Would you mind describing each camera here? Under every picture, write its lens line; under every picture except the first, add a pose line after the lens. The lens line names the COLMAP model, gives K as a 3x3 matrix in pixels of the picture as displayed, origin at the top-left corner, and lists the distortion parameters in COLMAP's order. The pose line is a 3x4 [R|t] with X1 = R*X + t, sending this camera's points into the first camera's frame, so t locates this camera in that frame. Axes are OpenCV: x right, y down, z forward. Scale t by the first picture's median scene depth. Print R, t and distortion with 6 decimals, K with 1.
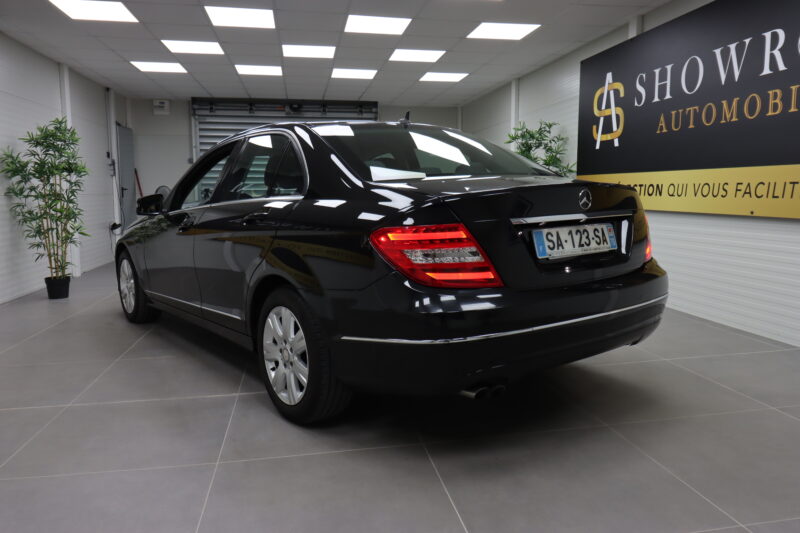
lens RADIAL K [[598.0, 0, 408.8], [0, 598.0, 261.6], [0, 0, 1]] dist [0.001575, 0.004121]
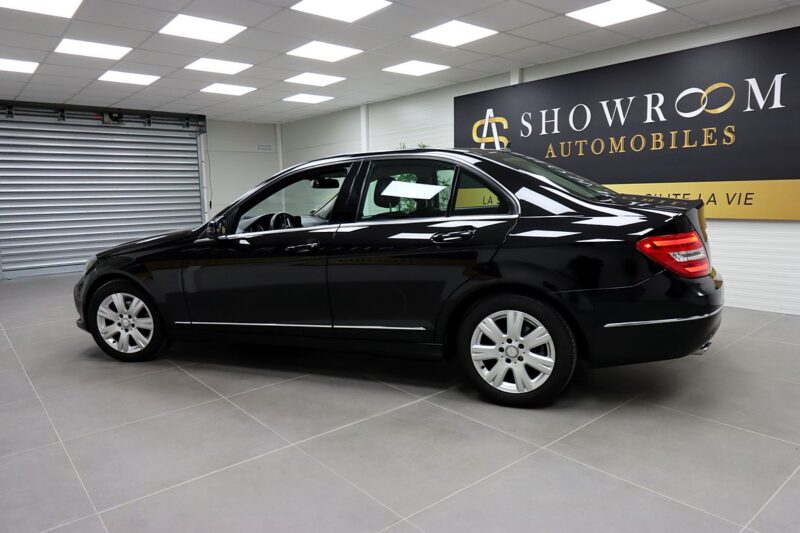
lens RADIAL K [[543.7, 0, 400.8], [0, 543.7, 258.4], [0, 0, 1]] dist [0.004365, 0.000638]
pose [[0.867792, -0.074062, 0.491378, -0.523137], [0.077282, 0.996914, 0.013775, -0.032333], [-0.490882, 0.026021, 0.870838, 0.102953]]
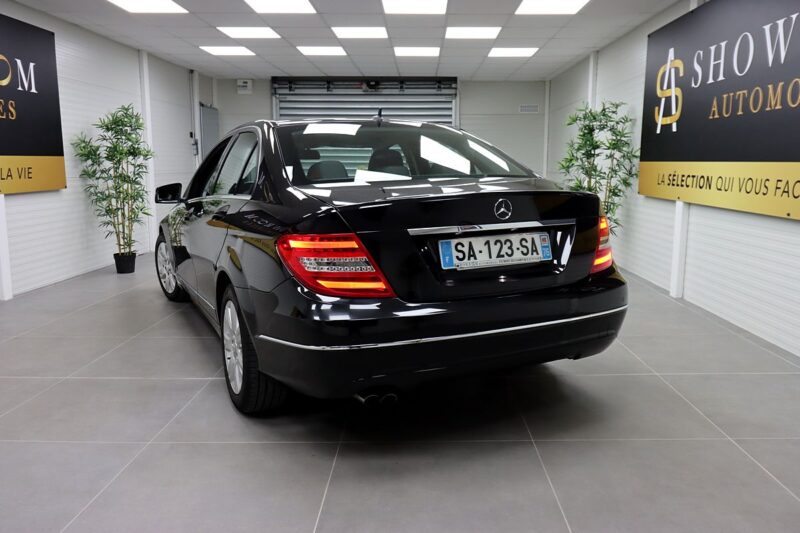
lens RADIAL K [[627.5, 0, 411.6], [0, 627.5, 263.6], [0, 0, 1]] dist [0.002969, -0.003939]
pose [[0.980634, 0.038914, -0.191944, 0.178197], [-0.030852, 0.998519, 0.044815, -0.029090], [0.193404, -0.038025, 0.980382, -0.012877]]
